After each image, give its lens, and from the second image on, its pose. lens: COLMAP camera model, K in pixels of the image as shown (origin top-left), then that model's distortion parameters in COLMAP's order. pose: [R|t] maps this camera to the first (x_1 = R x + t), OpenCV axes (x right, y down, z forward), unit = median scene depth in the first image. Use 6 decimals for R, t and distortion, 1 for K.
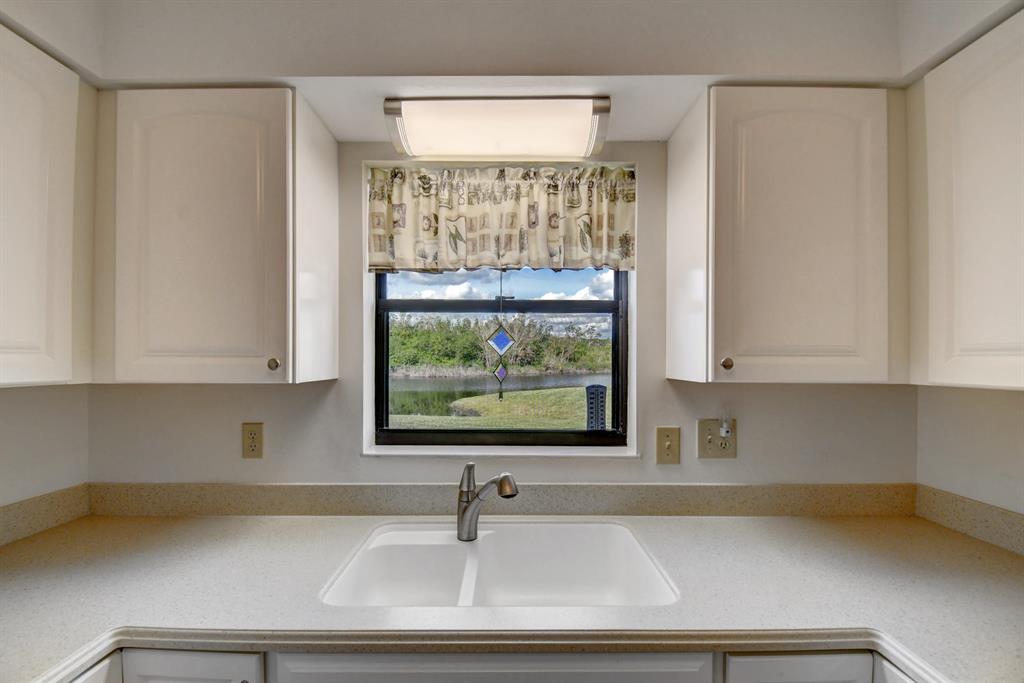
lens RADIAL K [[447.6, 0, 509.1], [0, 447.6, 359.8], [0, 0, 1]] dist [-0.001952, -0.001408]
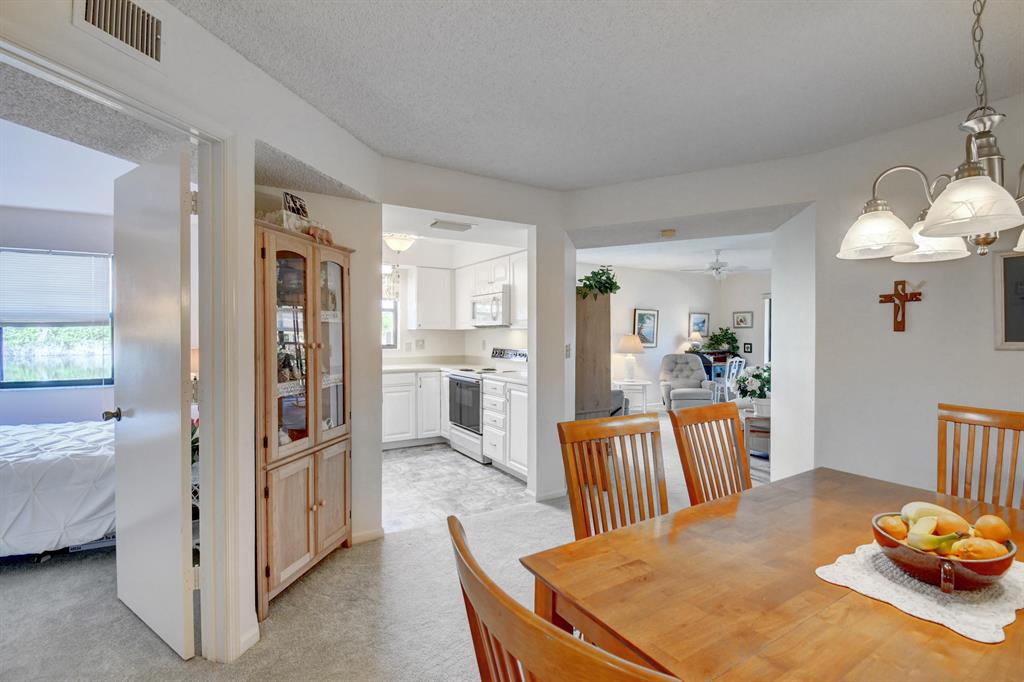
lens RADIAL K [[487.1, 0, 515.8], [0, 487.1, 344.2], [0, 0, 1]] dist [-0.028595, -0.000828]
pose [[0.847459, -0.010518, 0.530756, -1.078829], [0.000595, 0.999822, 0.018863, 0.087831], [-0.530860, -0.015670, 0.847314, -3.034214]]
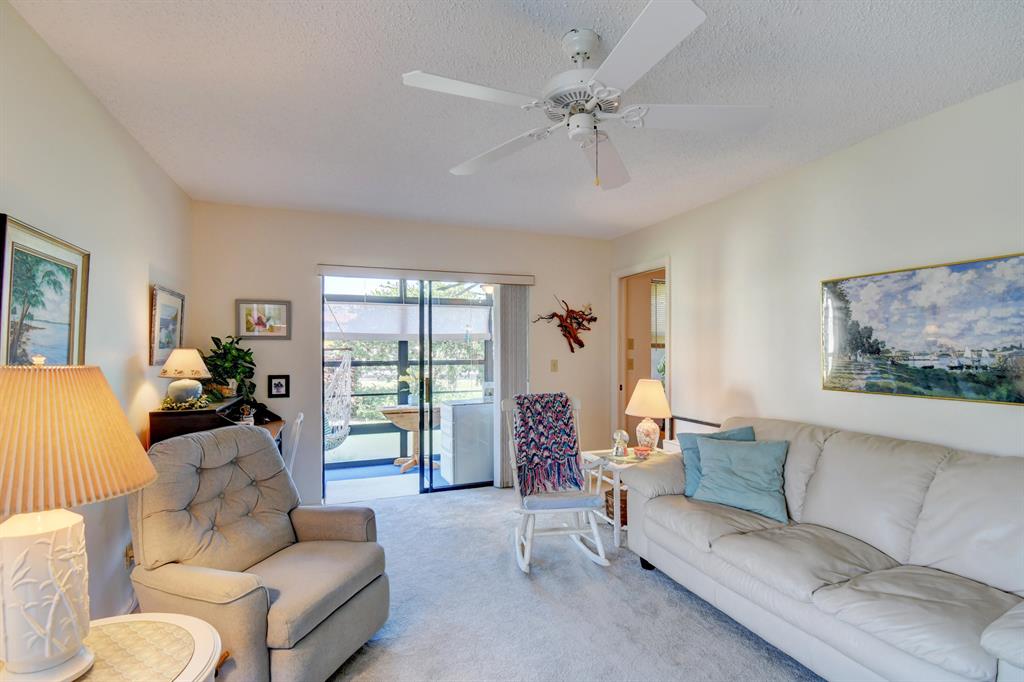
lens RADIAL K [[479.4, 0, 511.1], [0, 479.4, 348.6], [0, 0, 1]] dist [-0.000226, 0.000111]
pose [[-0.364770, 0.003079, 0.931092, 1.757248], [0.005892, 0.999982, -0.000998, 0.060158], [-0.931079, 0.005122, -0.364782, 0.313761]]
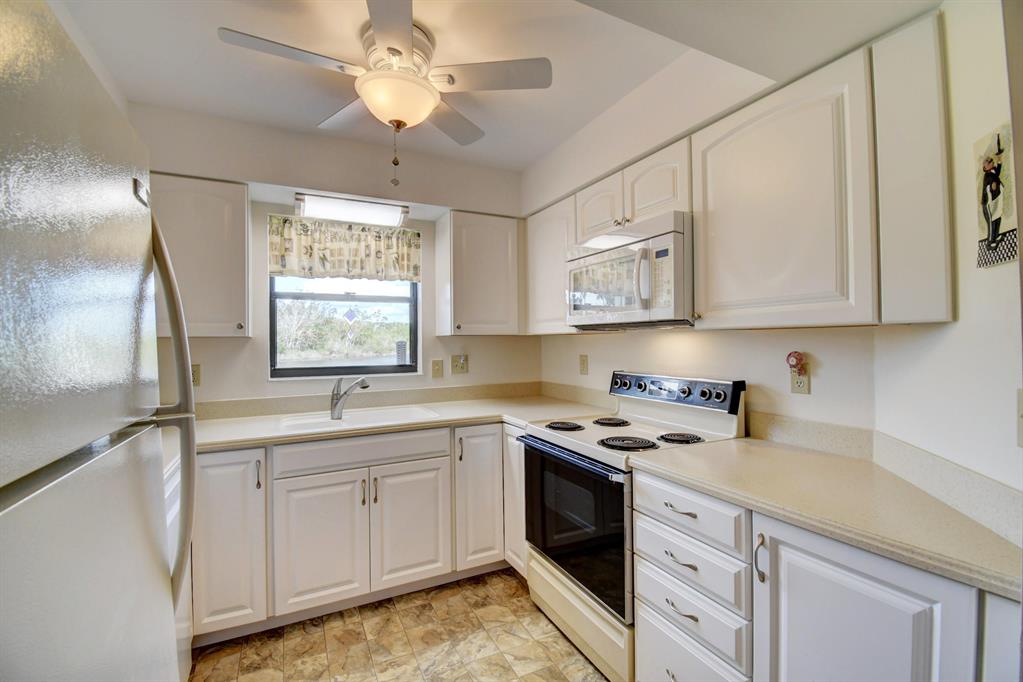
lens RADIAL K [[447.2, 0, 513.8], [0, 447.2, 340.8], [0, 0, 1]] dist [-0.001952, -0.001408]
pose [[0.887011, -0.010144, 0.461638, -0.275737], [0.013231, 0.999907, -0.003451, 0.072738], [-0.461559, 0.009169, 0.887062, -0.965095]]
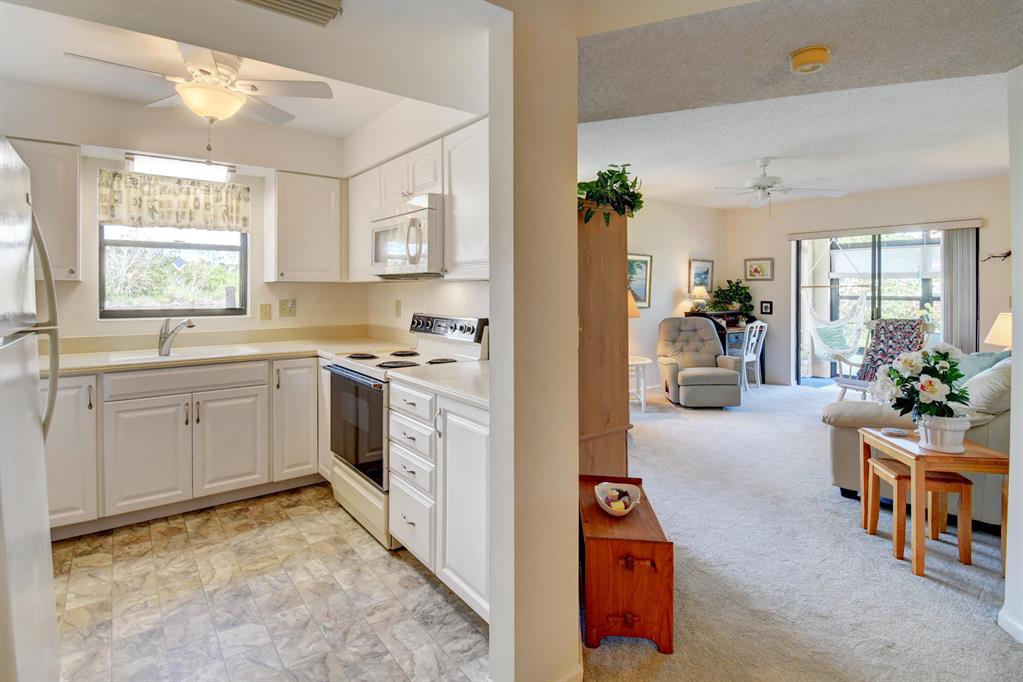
lens RADIAL K [[516.3, 0, 488.1], [0, 516.3, 293.5], [0, 0, 1]] dist [-0.002241, -0.008297]
pose [[0.802043, -0.005861, 0.597237, -0.293297], [0.001989, 0.999973, 0.007142, 0.080852], [-0.597262, -0.004540, 0.802033, -1.724615]]
